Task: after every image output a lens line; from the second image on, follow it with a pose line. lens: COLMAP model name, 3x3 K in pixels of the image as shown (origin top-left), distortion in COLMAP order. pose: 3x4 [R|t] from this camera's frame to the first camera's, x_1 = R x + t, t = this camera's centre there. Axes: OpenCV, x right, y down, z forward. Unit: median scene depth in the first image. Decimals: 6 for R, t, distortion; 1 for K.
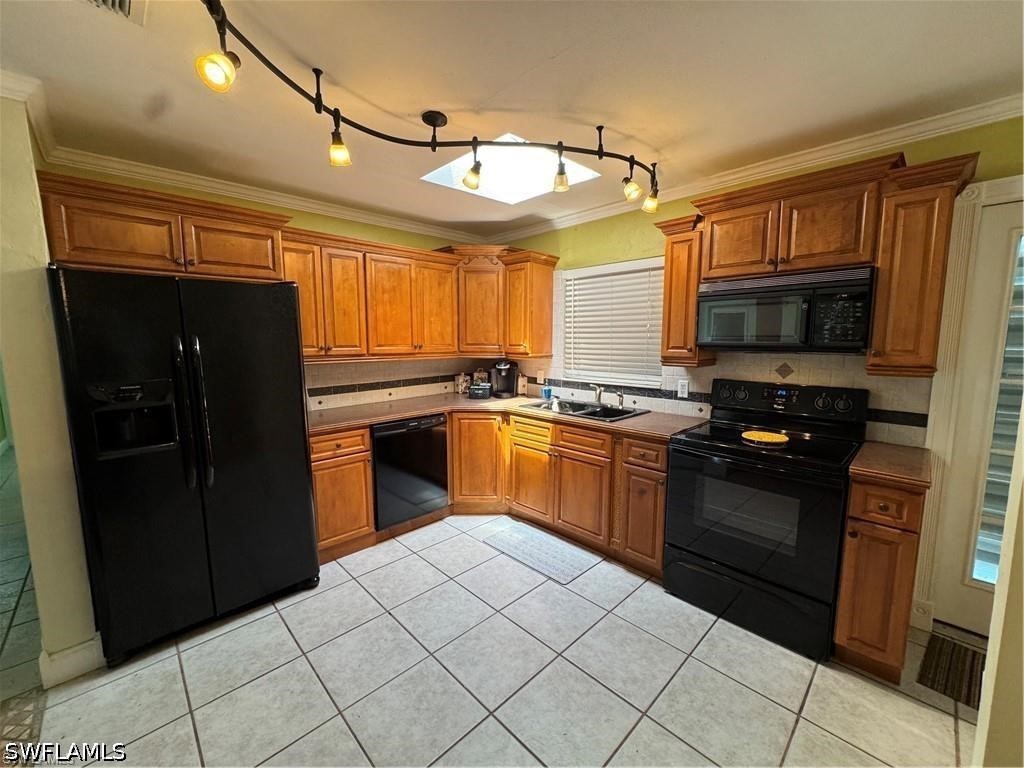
lens RADIAL K [[411.1, 0, 513.0], [0, 411.1, 385.7], [0, 0, 1]] dist [-0.002899, 0.000059]
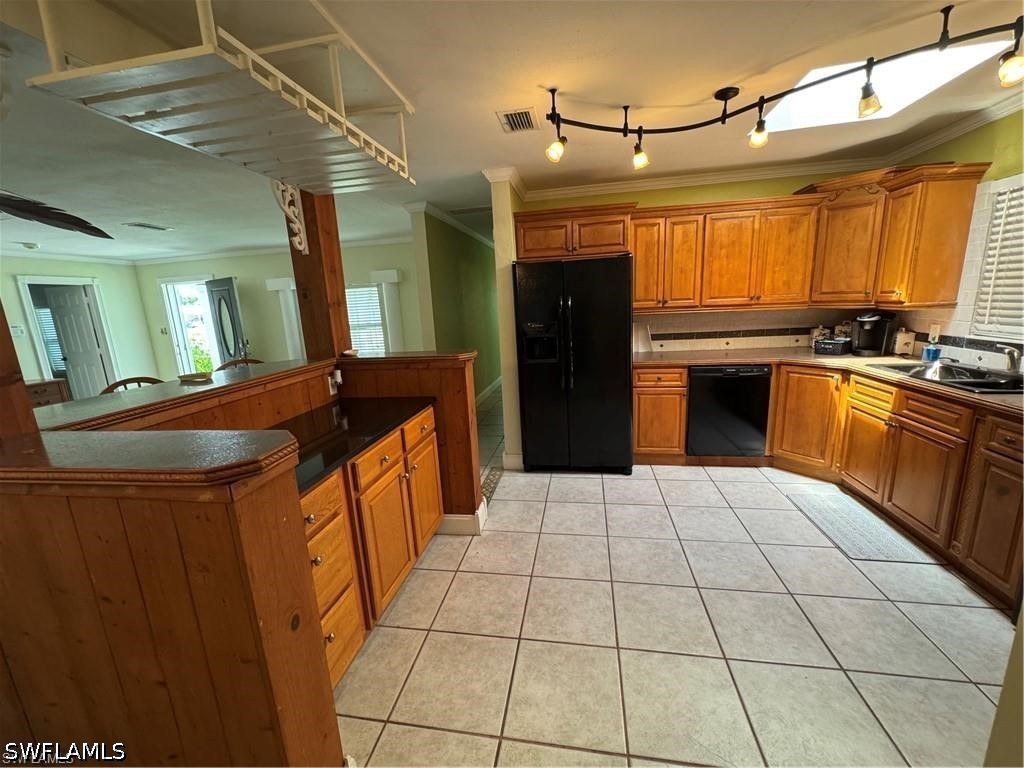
lens RADIAL K [[411.1, 0, 513.0], [0, 411.1, 385.7], [0, 0, 1]] dist [-0.002899, 0.000059]
pose [[0.583770, 0.139772, -0.799798, 0.277142], [-0.050528, 0.989415, 0.136030, 0.013891], [0.810345, -0.038998, 0.584653, -0.098563]]
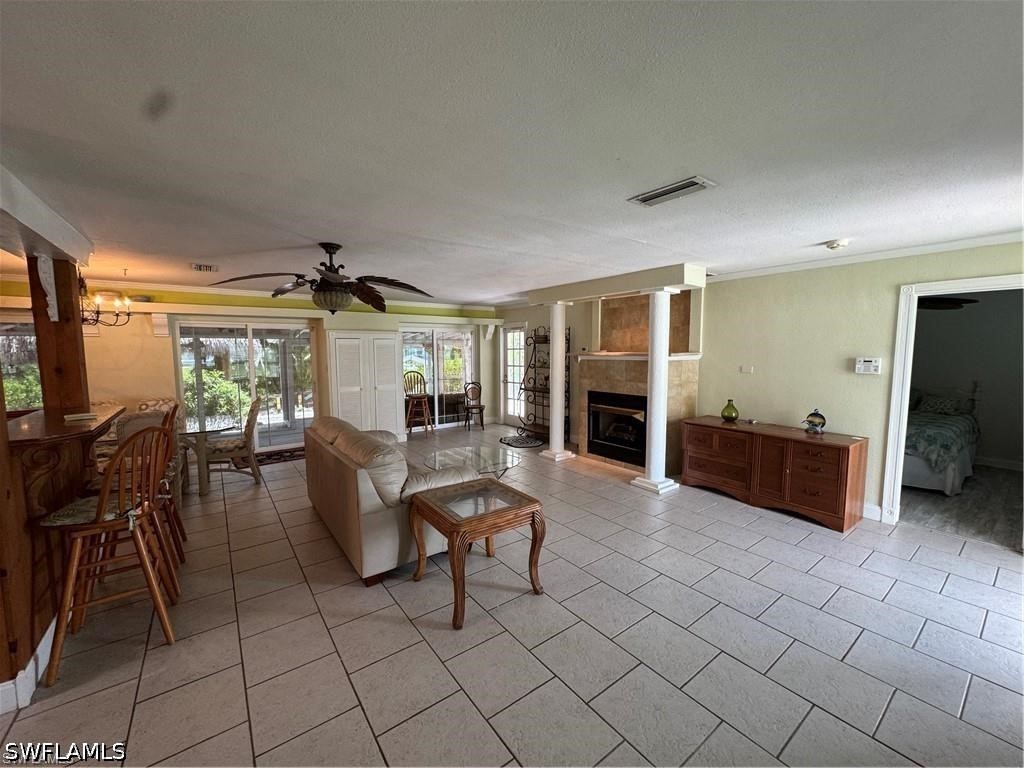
lens RADIAL K [[411.1, 0, 513.0], [0, 411.1, 385.7], [0, 0, 1]] dist [-0.002899, 0.000059]
pose [[-0.990910, -0.005319, 0.134422, -0.513581], [0.023125, 0.977610, 0.209151, -0.035629], [-0.132525, 0.210358, -0.968600, 0.191096]]
